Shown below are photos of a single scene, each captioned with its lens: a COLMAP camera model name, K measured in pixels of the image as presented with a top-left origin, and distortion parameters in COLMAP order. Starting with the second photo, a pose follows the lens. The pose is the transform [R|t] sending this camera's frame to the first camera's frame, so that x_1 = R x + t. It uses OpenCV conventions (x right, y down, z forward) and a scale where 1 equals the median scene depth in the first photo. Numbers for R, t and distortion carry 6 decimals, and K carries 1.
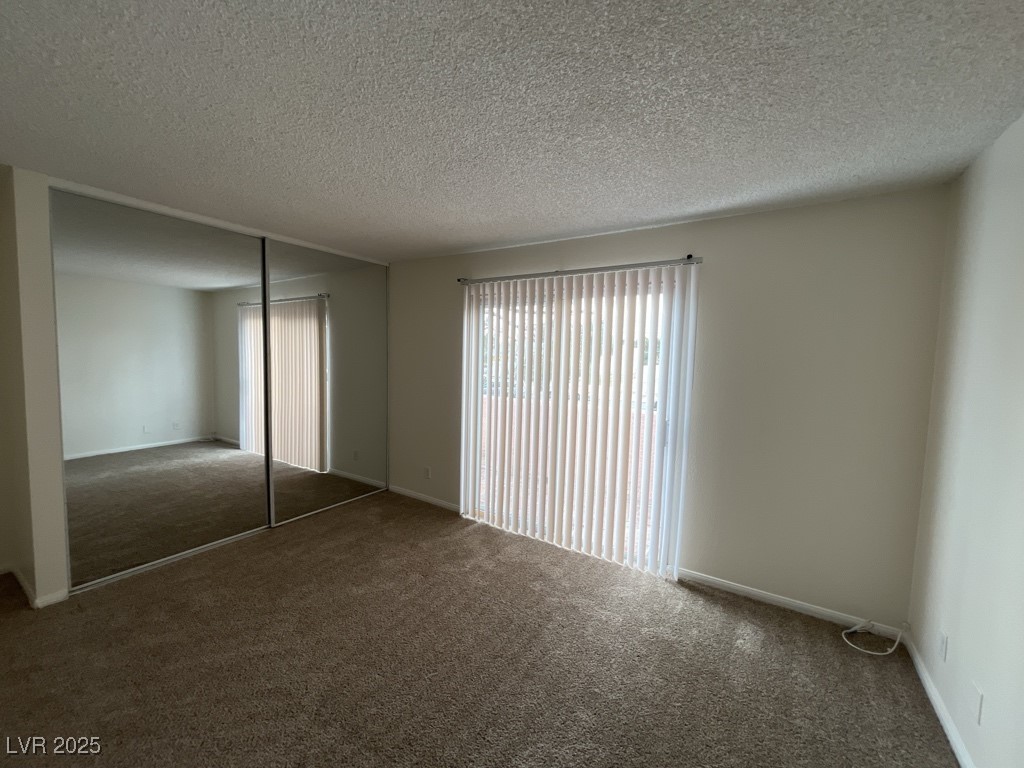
lens RADIAL K [[411.6, 0, 507.1], [0, 411.6, 388.0], [0, 0, 1]] dist [0.002021, -0.000111]
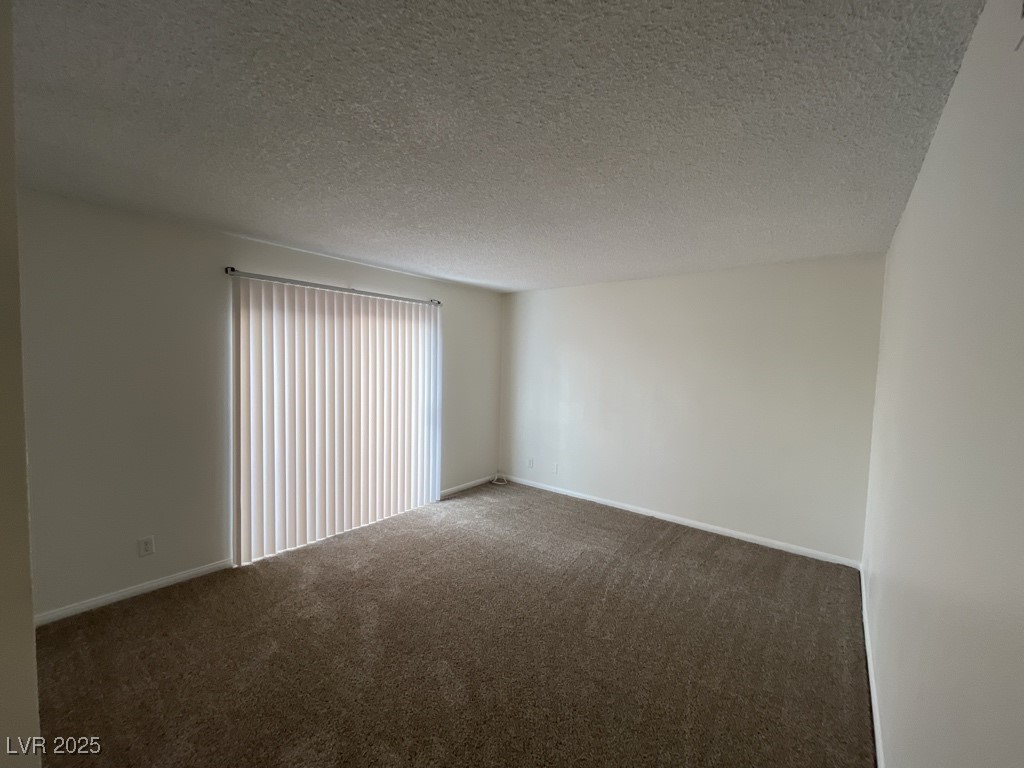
lens RADIAL K [[411.6, 0, 516.0], [0, 411.6, 379.4], [0, 0, 1]] dist [0.002021, -0.000111]
pose [[0.097426, -0.072479, 0.992600, -1.137093], [0.063032, 0.995792, 0.066525, -0.094093], [-0.993245, 0.056085, 0.101584, 0.509374]]
